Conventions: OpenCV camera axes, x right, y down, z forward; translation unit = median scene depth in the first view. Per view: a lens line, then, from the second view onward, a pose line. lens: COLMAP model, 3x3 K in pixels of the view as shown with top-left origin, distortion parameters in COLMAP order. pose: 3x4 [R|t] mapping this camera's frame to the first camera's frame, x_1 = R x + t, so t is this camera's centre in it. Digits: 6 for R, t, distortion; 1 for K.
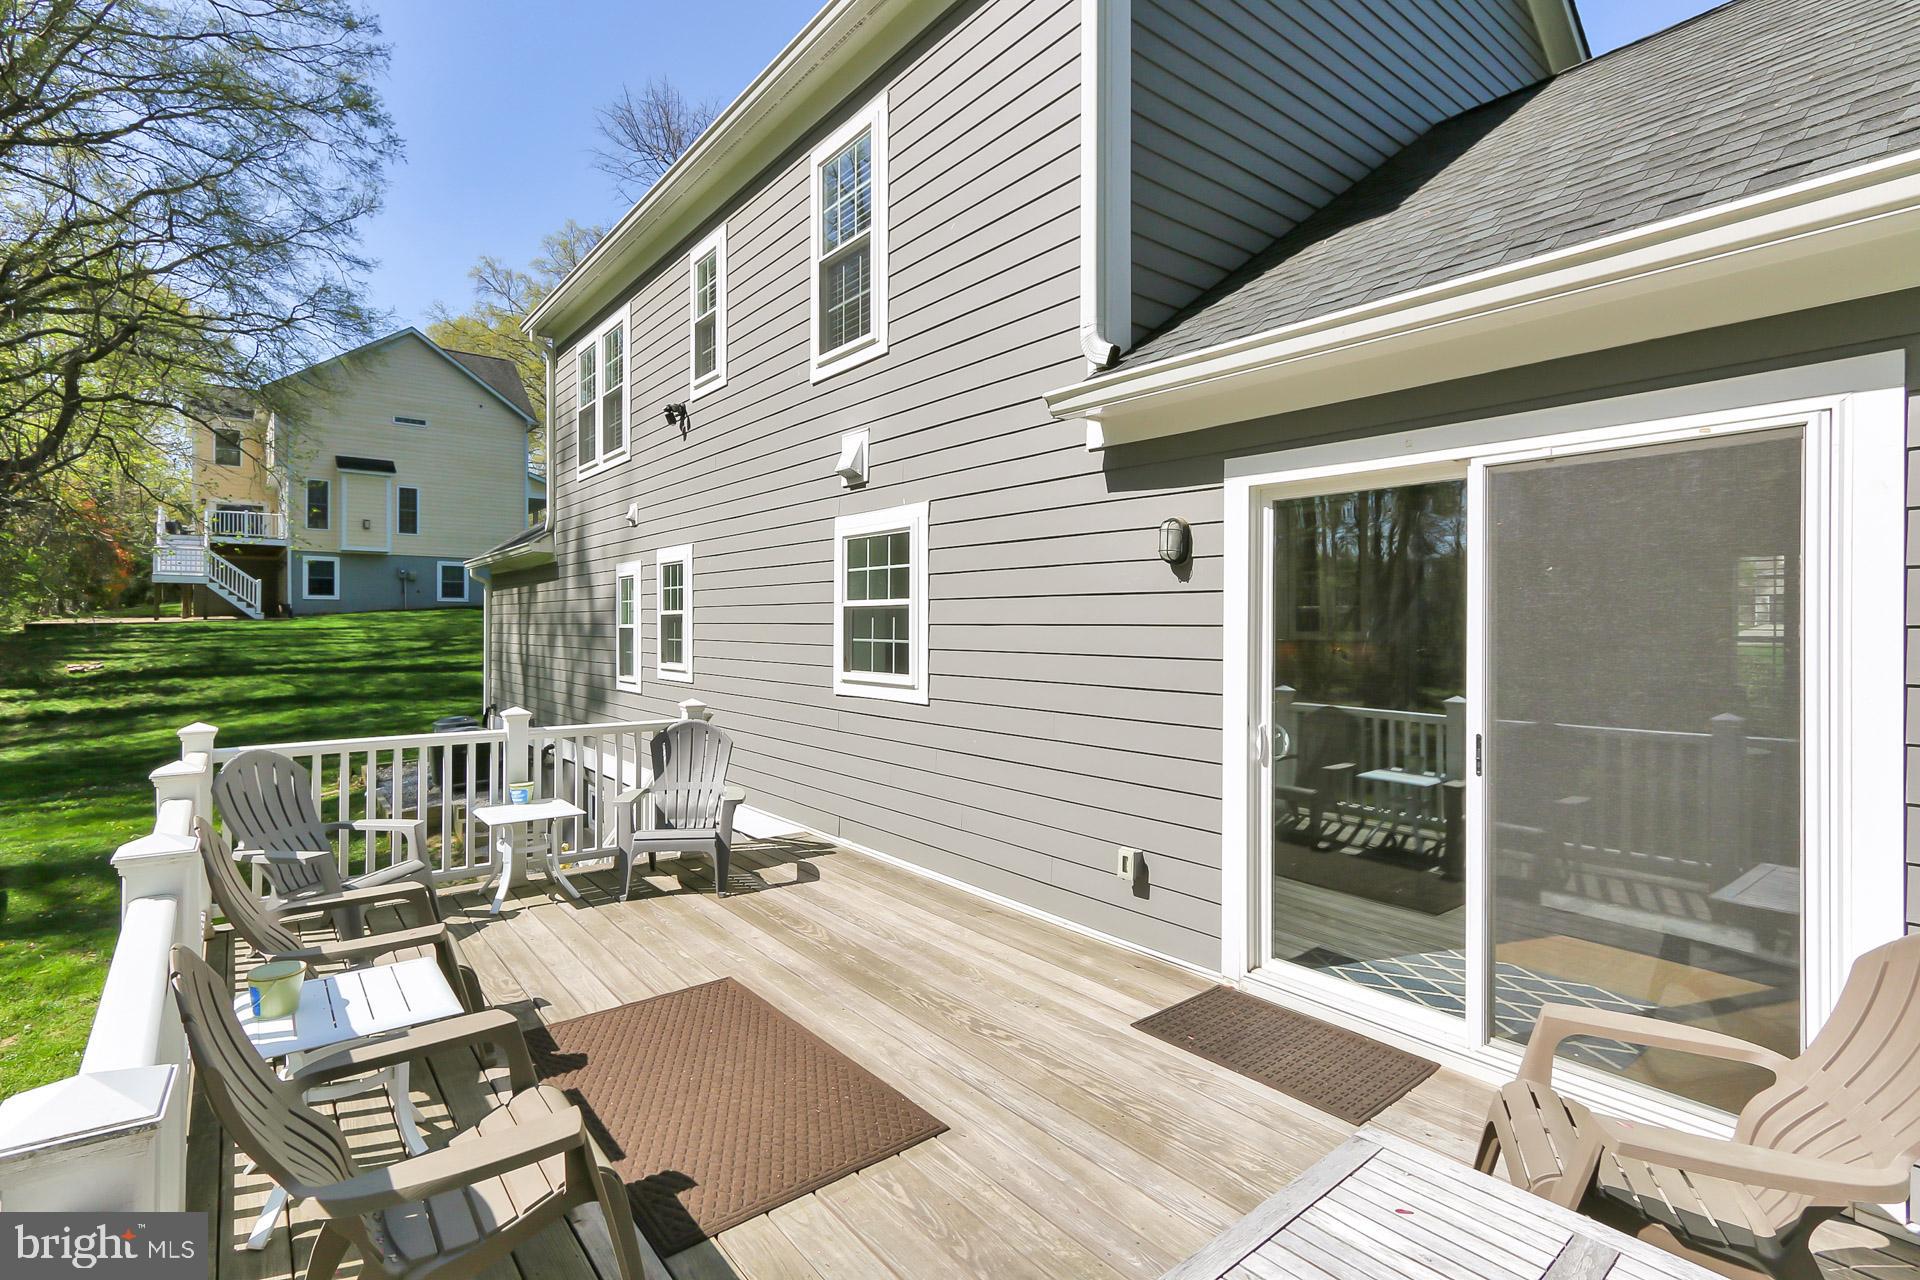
lens RADIAL K [[885.6, 0, 955.6], [0, 885.6, 635.3], [0, 0, 1]] dist [0.002408, 0.000257]
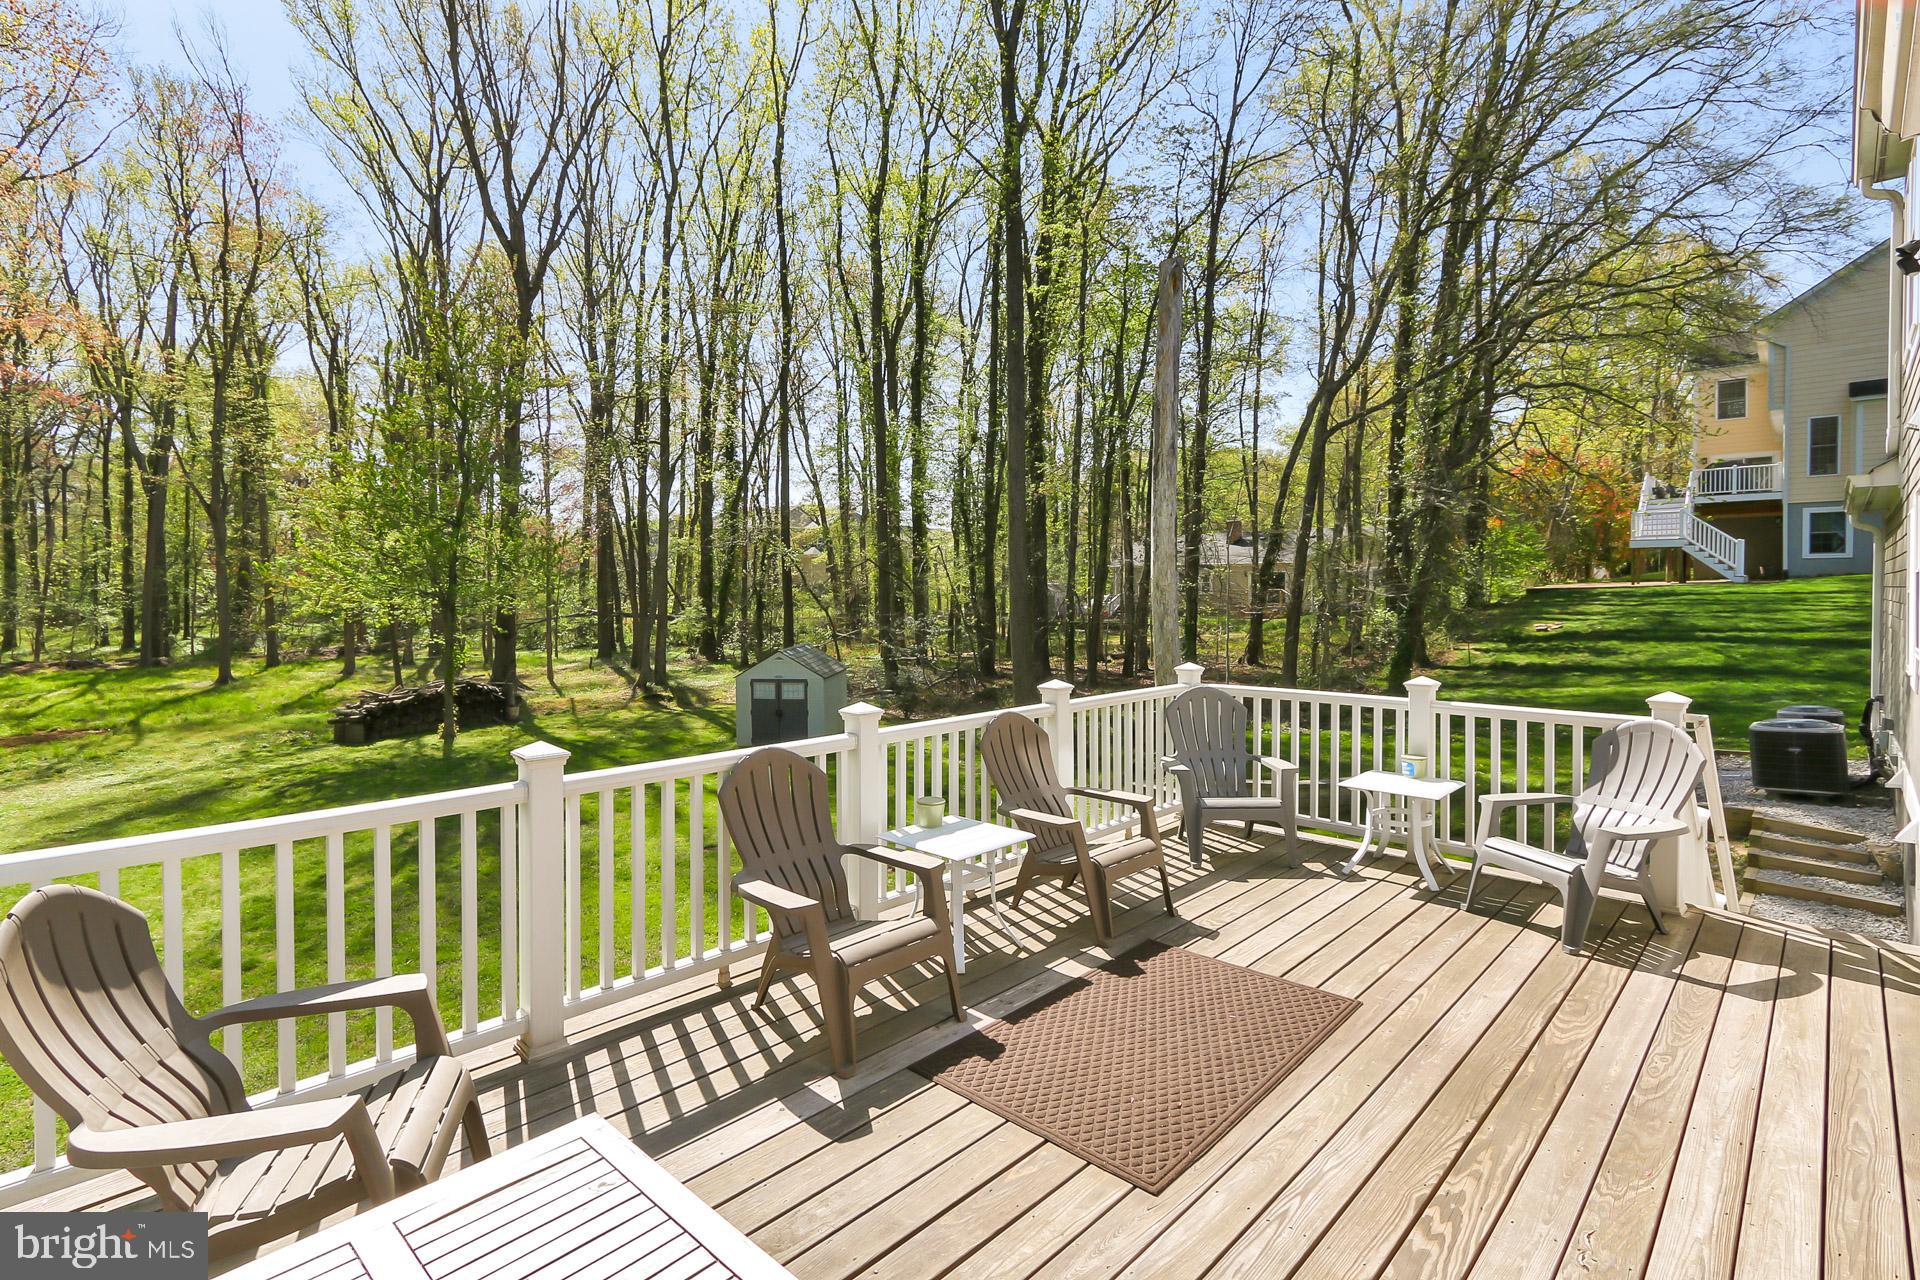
lens RADIAL K [[885.6, 0, 899.7], [0, 885.6, 646.0], [0, 0, 1]] dist [0.002408, 0.000257]
pose [[0.126450, 0.060119, -0.990150, 0.383941], [-0.008124, 0.998191, 0.059570, -0.004745], [0.991940, 0.000512, 0.126710, 0.330797]]
